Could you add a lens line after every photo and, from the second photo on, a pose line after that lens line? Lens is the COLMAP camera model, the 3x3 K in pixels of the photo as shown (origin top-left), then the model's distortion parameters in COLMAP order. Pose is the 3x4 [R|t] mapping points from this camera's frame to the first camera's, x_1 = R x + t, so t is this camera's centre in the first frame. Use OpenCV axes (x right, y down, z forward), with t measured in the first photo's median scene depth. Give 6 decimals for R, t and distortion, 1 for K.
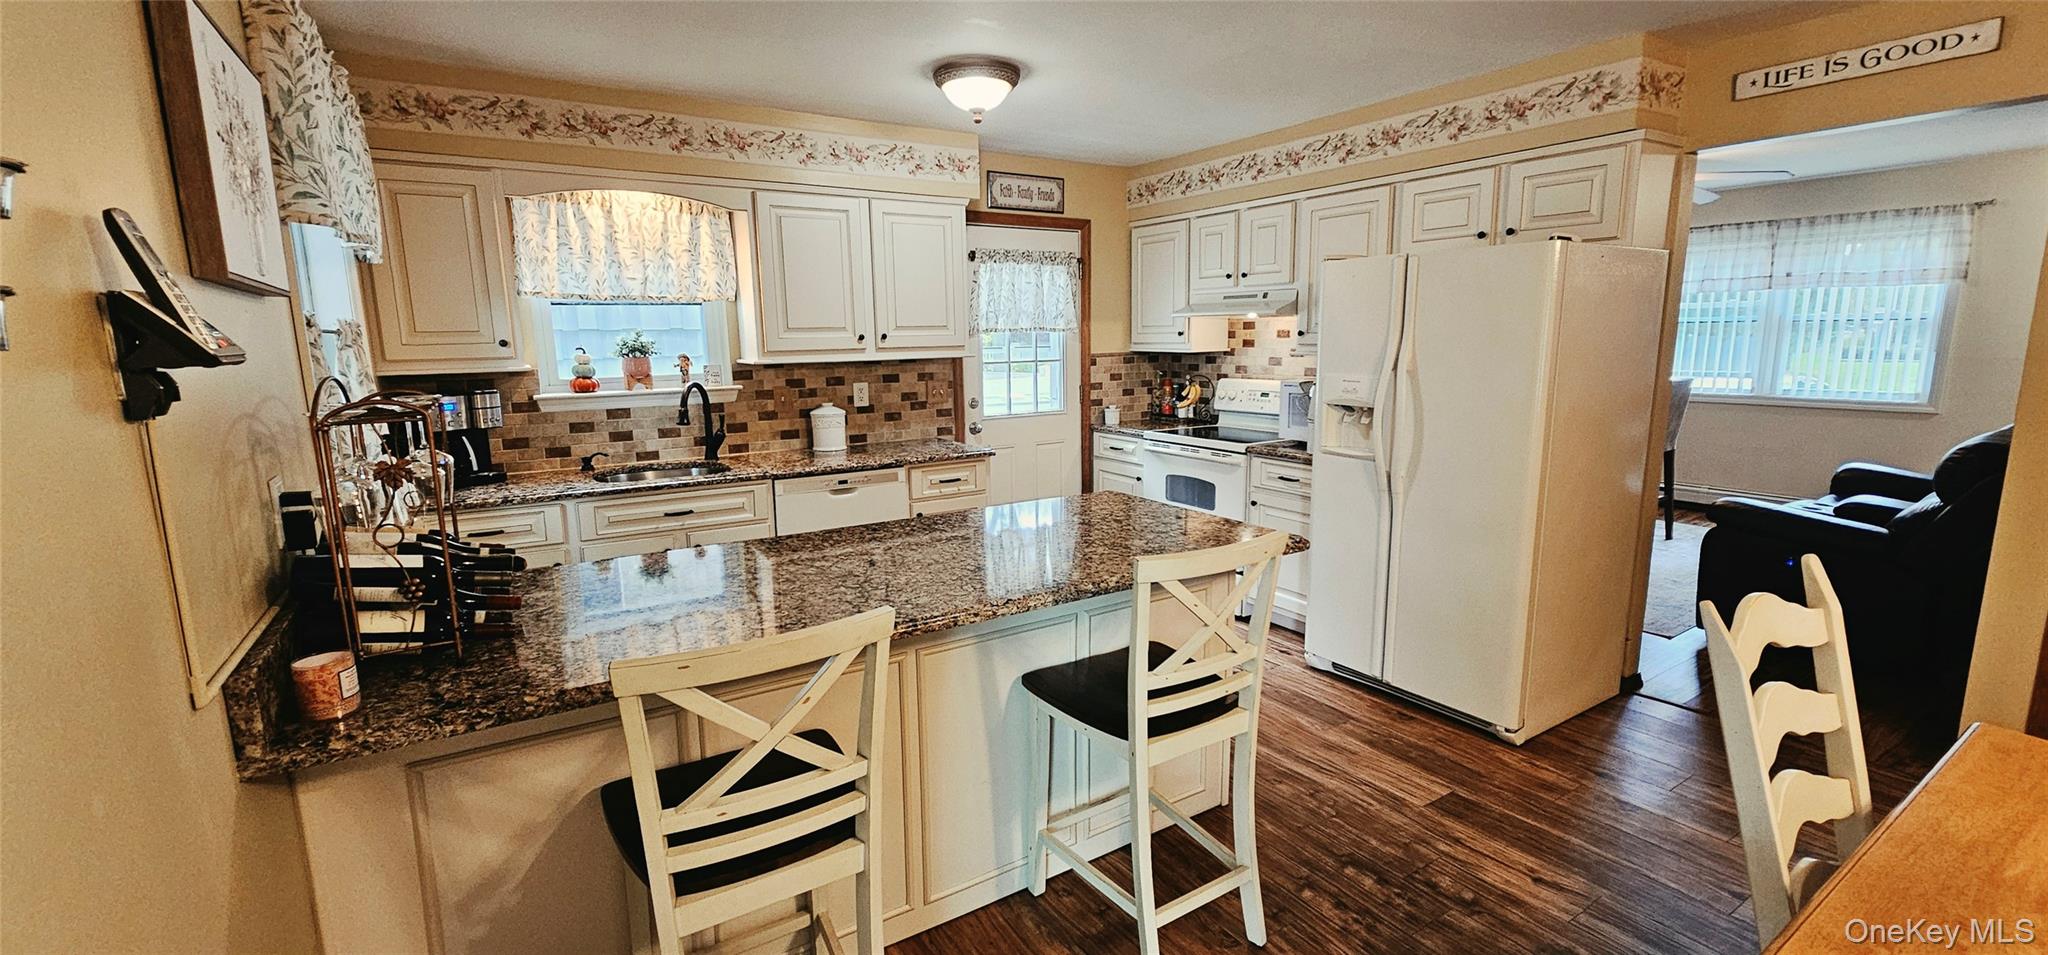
lens RADIAL K [[840.4, 0, 1038.4], [0, 840.4, 480.7], [0, 0, 1]] dist [0.006509, -0.000236]
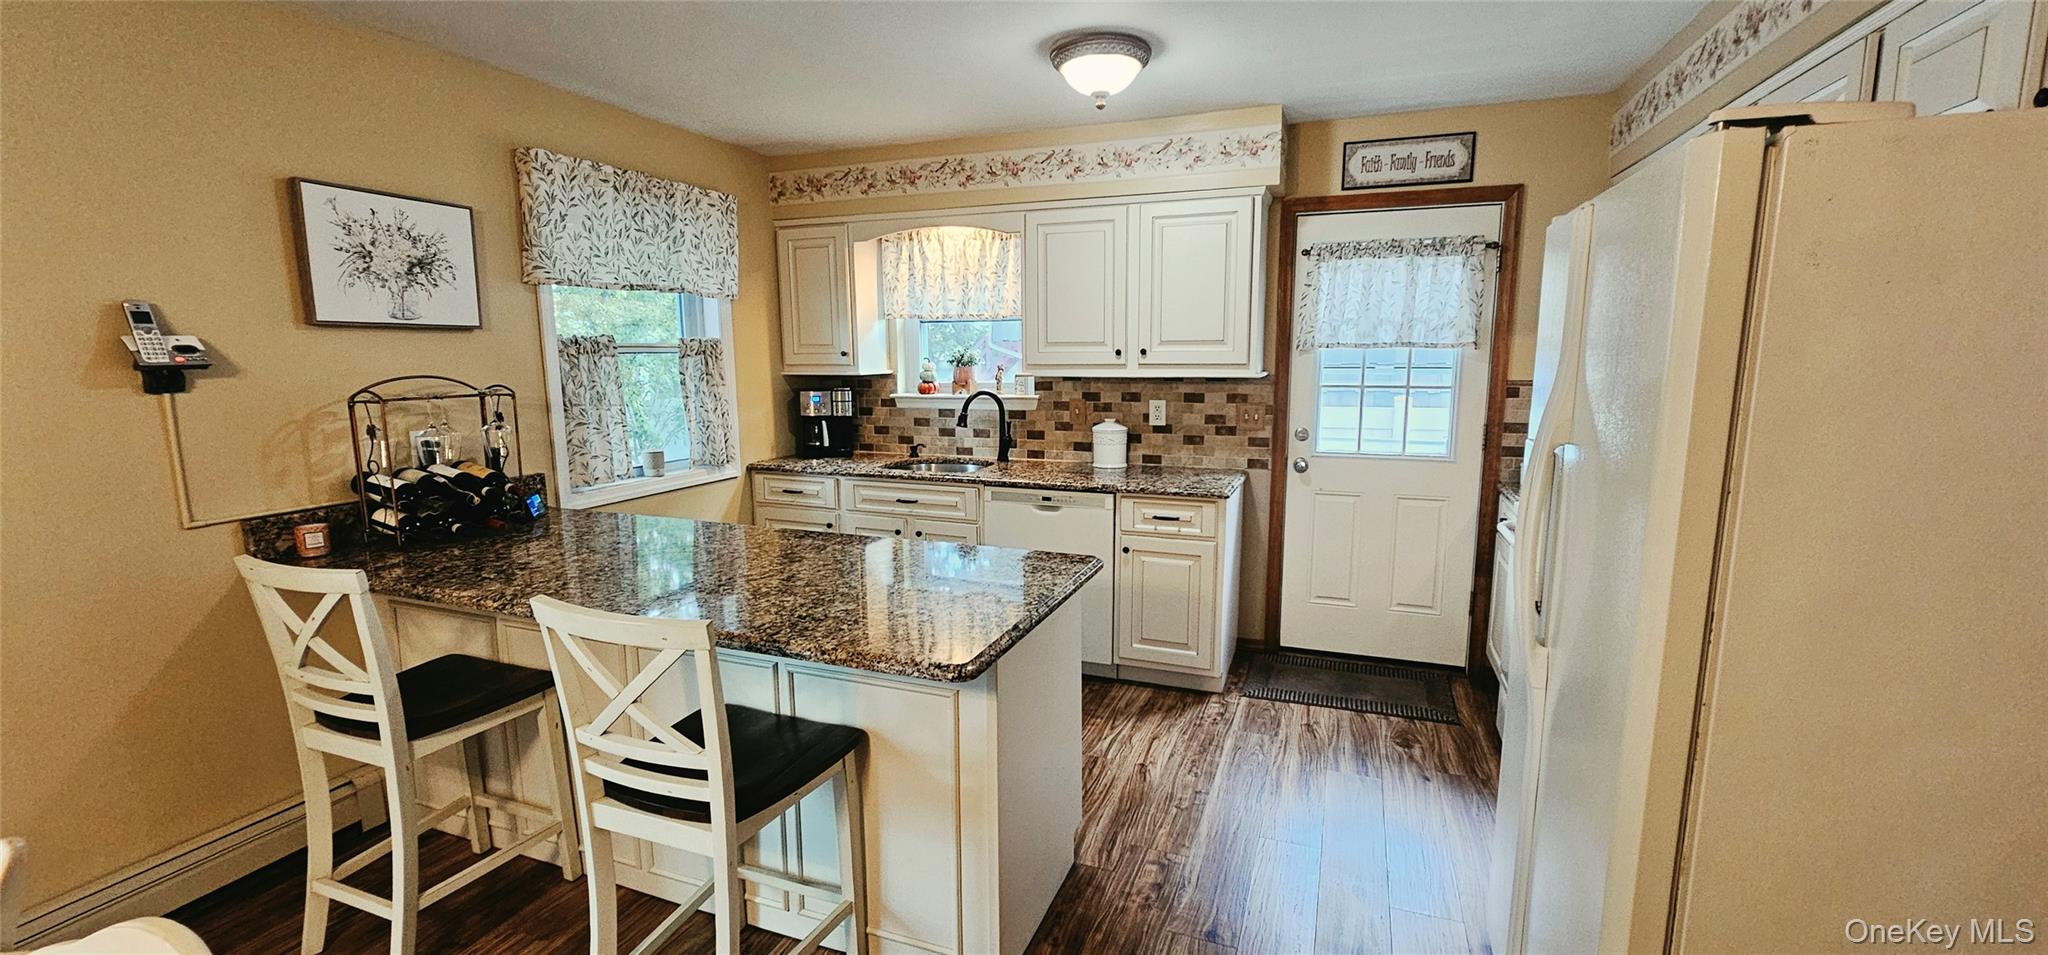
lens RADIAL K [[840.4, 0, 1033.4], [0, 840.4, 482.0], [0, 0, 1]] dist [0.006509, -0.000236]
pose [[0.591107, 0.140181, -0.794319, 0.505299], [-0.142398, 0.987450, 0.068296, -0.077819], [0.793924, 0.072739, 0.603650, 0.364732]]
